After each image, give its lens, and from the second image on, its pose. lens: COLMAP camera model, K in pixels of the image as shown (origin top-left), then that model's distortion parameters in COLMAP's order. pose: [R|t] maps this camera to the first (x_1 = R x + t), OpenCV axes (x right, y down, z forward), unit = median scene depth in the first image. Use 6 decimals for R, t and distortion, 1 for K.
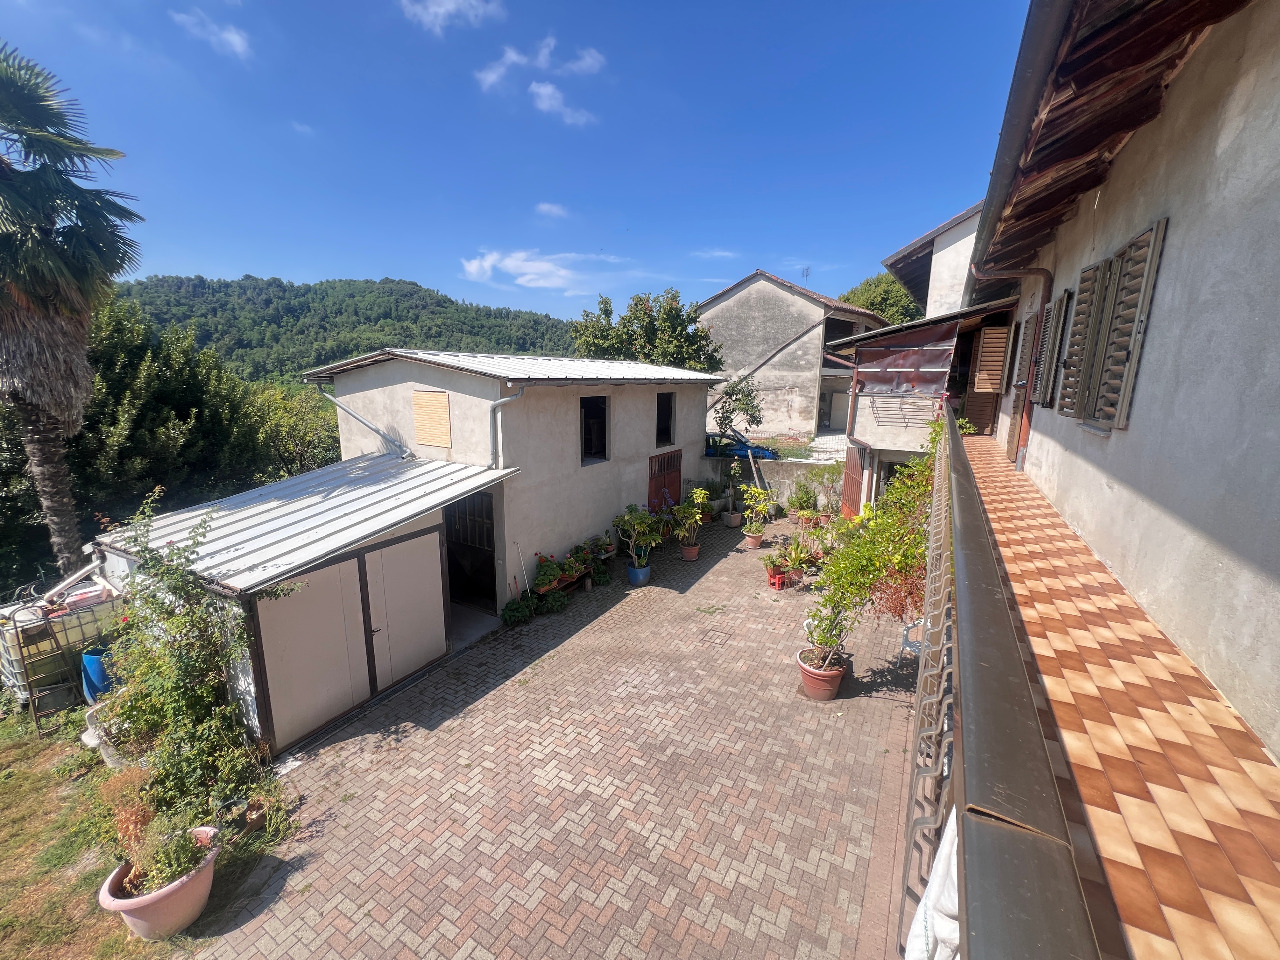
lens RADIAL K [[510.7, 0, 636.6], [0, 510.7, 477.7], [0, 0, 1]] dist [-0.002253, 0.000755]
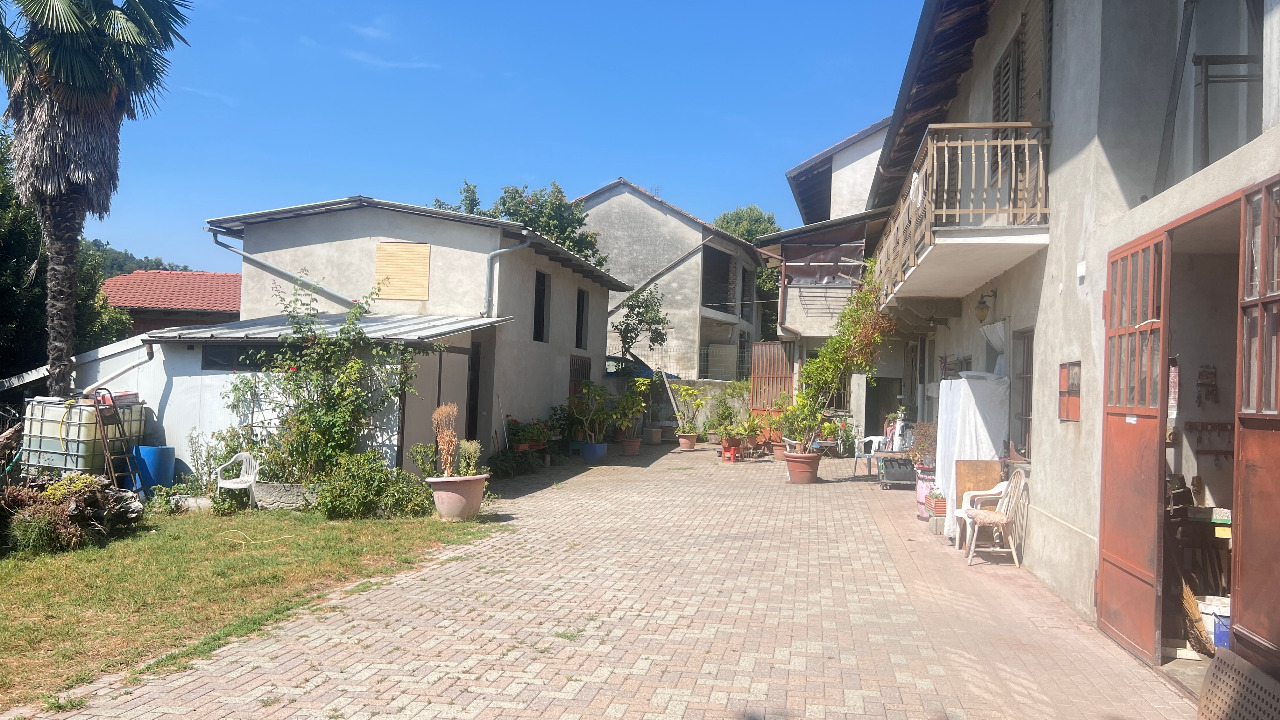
lens RADIAL K [[957.5, 0, 640.0], [0, 957.5, 360.0], [0, 0, 1]] dist [0.058752, -0.066176]
pose [[0.936878, 0.034199, 0.347980, -0.589274], [0.041893, 0.977058, -0.208814, 0.428666], [-0.347138, 0.210211, 0.913951, -0.735907]]
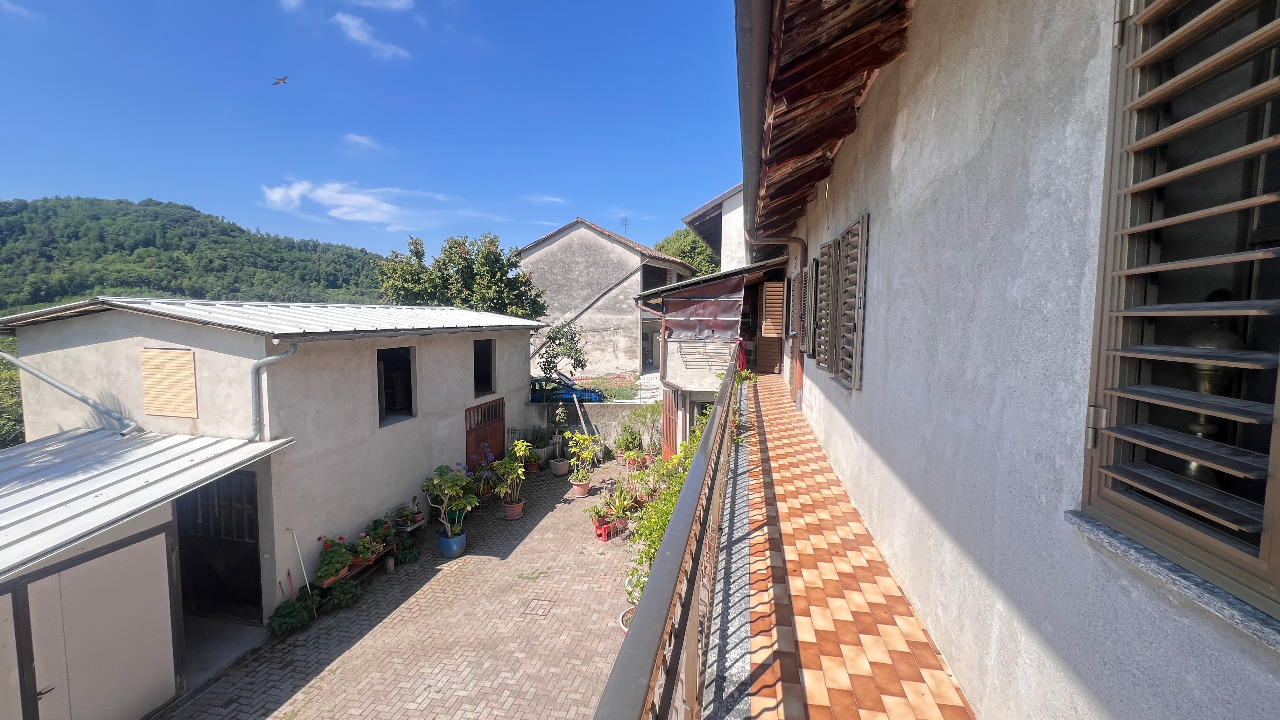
lens RADIAL K [[510.1, 0, 633.5], [0, 510.1, 358.2], [0, 0, 1]] dist [0.000357, 0.000159]
pose [[0.951792, -0.028906, 0.305379, 0.044983], [0.062130, 0.993082, -0.099643, -0.027796], [-0.300386, 0.113813, 0.947003, 0.023163]]
